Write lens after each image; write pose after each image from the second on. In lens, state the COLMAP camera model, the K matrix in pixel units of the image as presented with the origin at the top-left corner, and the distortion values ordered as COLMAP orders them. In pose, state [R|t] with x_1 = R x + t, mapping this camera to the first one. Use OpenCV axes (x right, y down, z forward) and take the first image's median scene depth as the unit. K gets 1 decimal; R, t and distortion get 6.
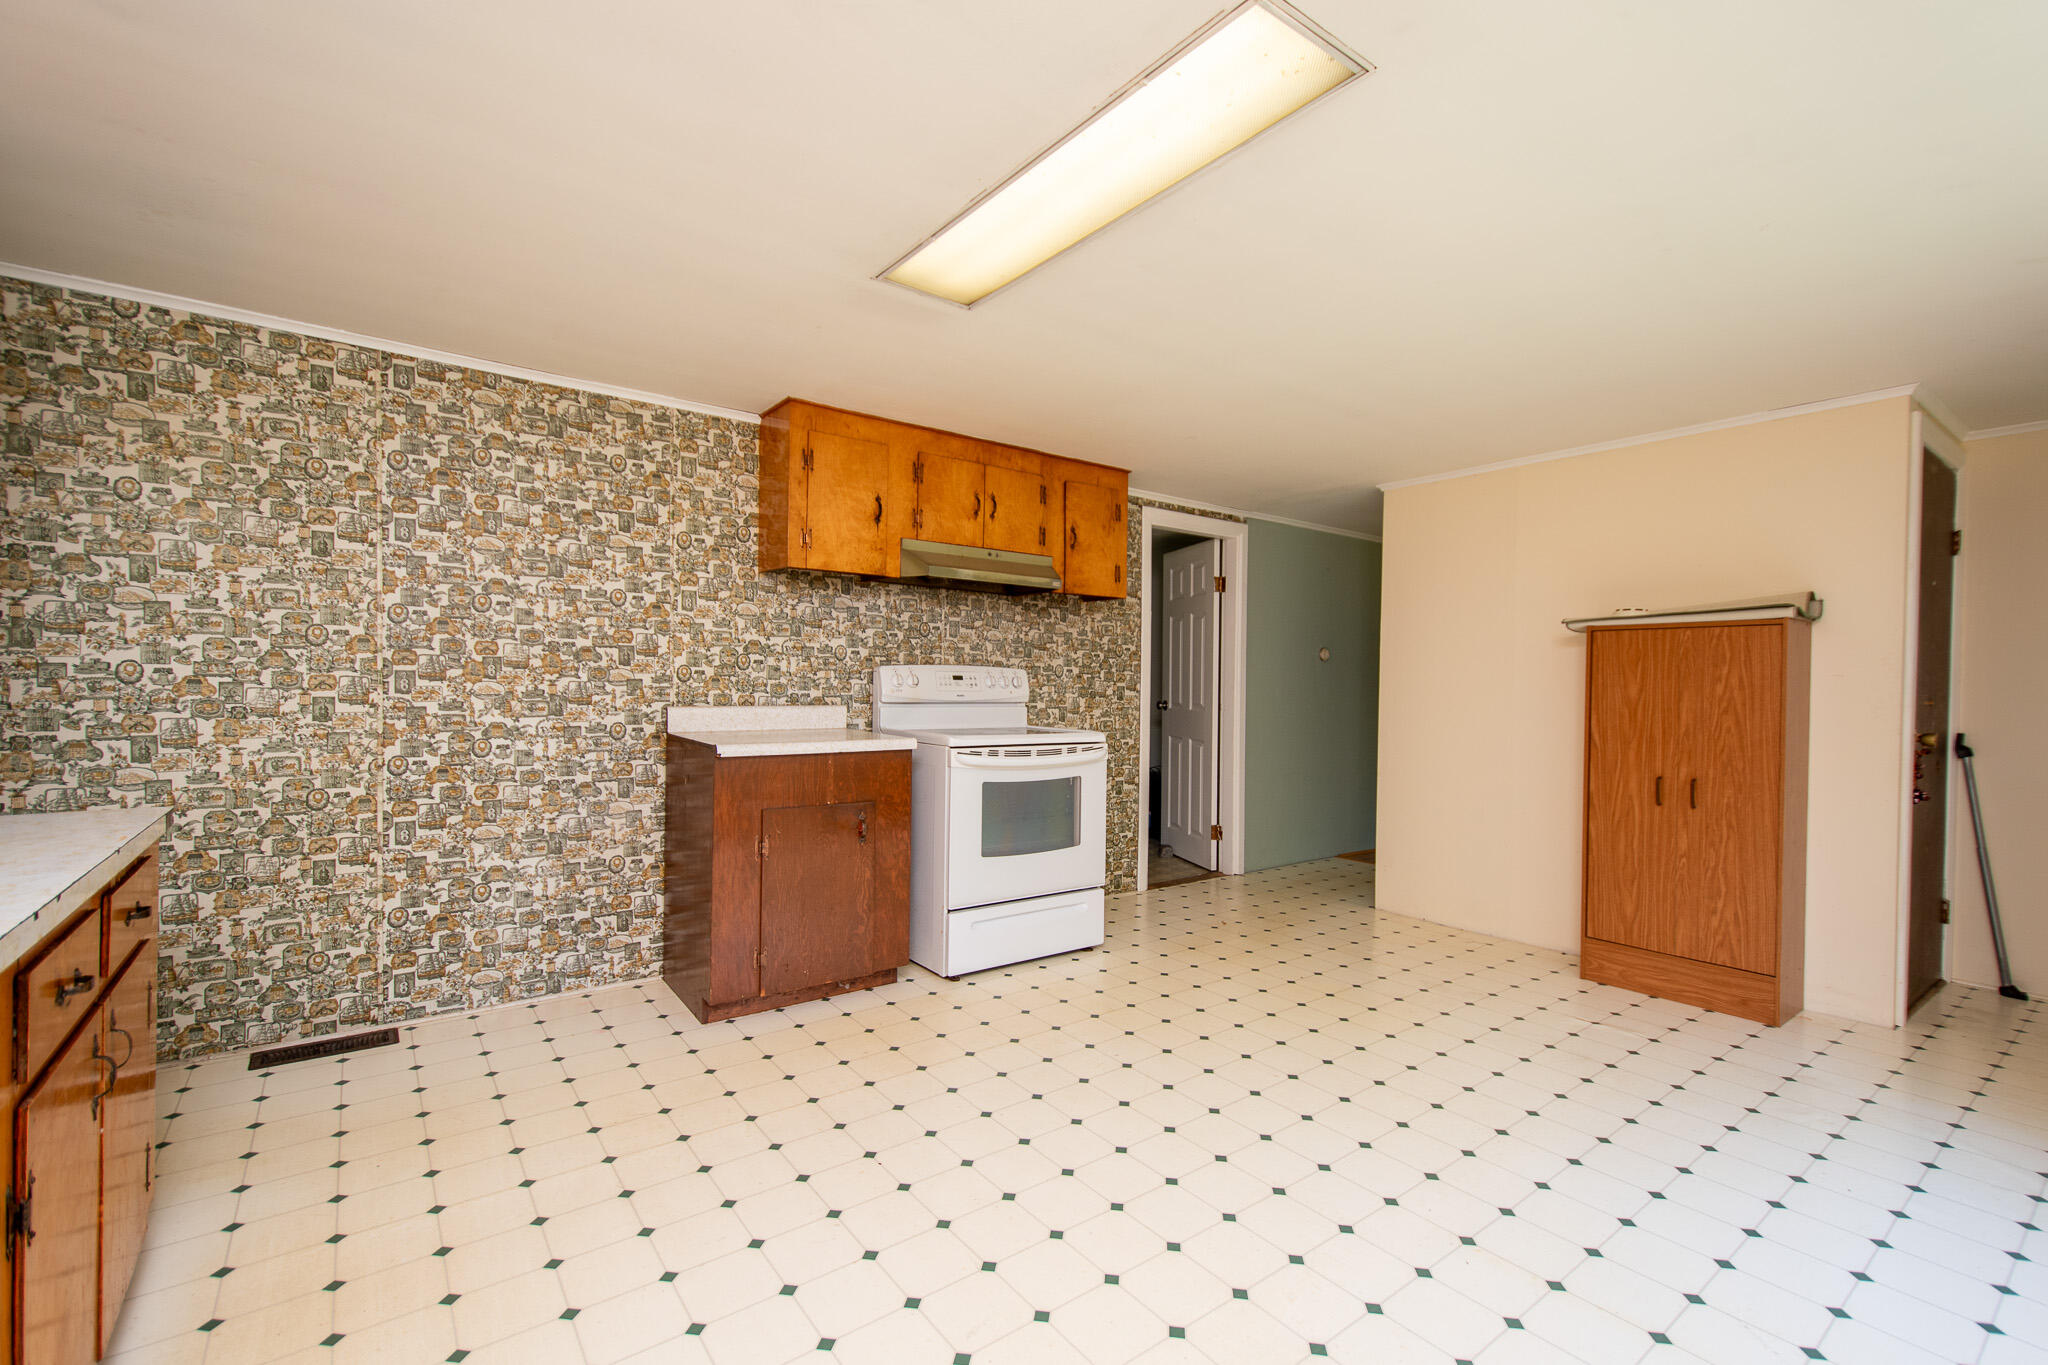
lens RADIAL K [[904.7, 0, 1030.2], [0, 904.7, 693.6], [0, 0, 1]] dist [0.013225, -0.005446]
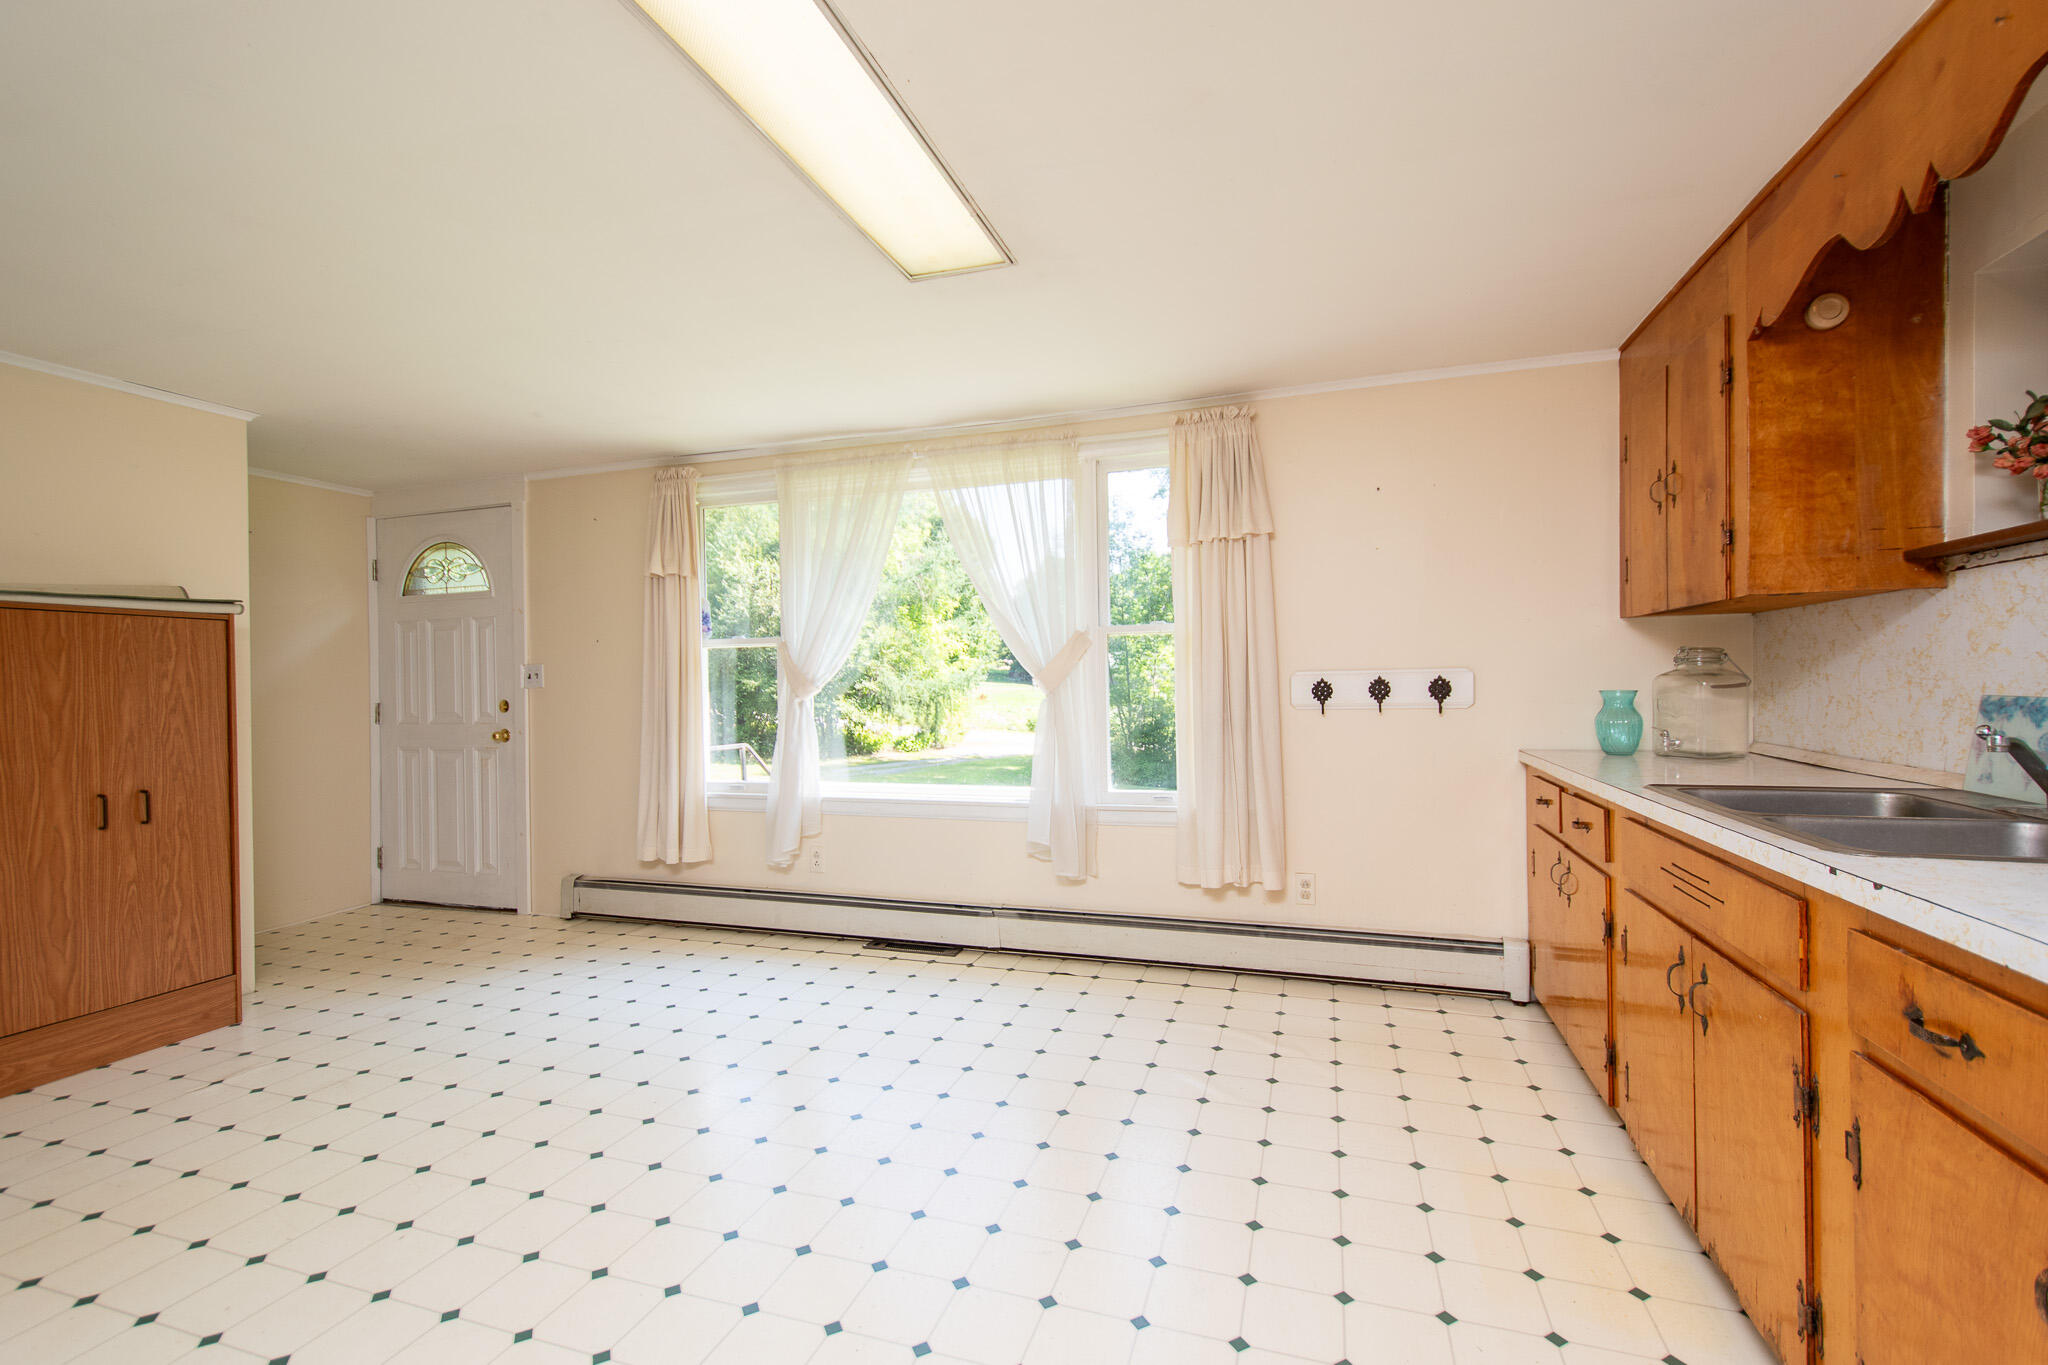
lens RADIAL K [[904.7, 0, 1031.2], [0, 904.7, 681.8], [0, 0, 1]] dist [0.013225, -0.005446]
pose [[-0.575220, -0.001460, 0.817998, -0.466370], [0.017622, 0.999744, 0.014176, -0.006941], [-0.817809, 0.022569, -0.575047, 0.797759]]
